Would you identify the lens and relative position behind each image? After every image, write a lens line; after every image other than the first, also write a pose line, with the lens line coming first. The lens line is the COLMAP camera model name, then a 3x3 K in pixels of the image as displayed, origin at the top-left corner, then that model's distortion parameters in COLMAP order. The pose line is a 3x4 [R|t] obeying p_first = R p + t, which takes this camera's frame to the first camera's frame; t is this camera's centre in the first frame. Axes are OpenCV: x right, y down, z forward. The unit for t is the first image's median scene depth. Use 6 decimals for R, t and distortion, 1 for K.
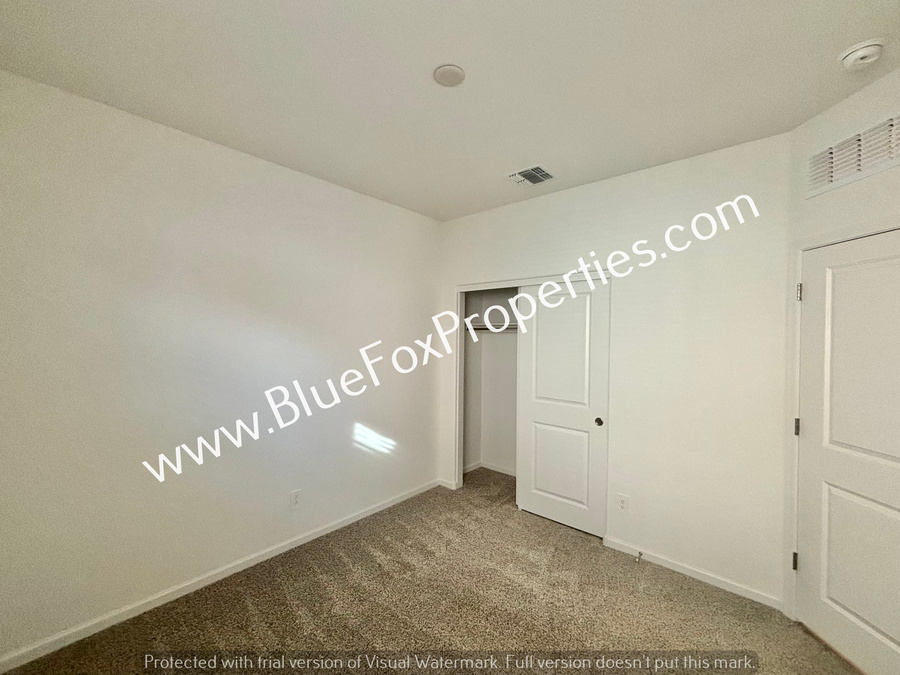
lens RADIAL K [[369.2, 0, 450.0], [0, 369.2, 337.5], [0, 0, 1]] dist [0.008160, 0.000363]
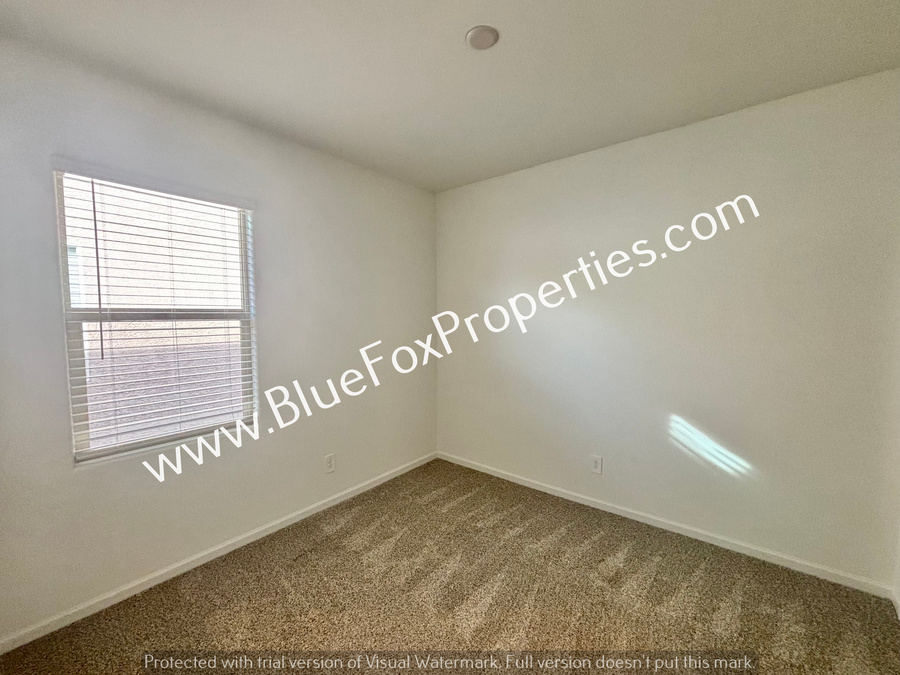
lens RADIAL K [[369.2, 0, 450.0], [0, 369.2, 337.5], [0, 0, 1]] dist [0.008160, 0.000363]
pose [[0.051746, 0.040631, -0.997833, 0.534597], [0.003716, 0.999157, 0.040877, 0.023372], [0.998653, -0.005823, 0.051552, 0.461988]]
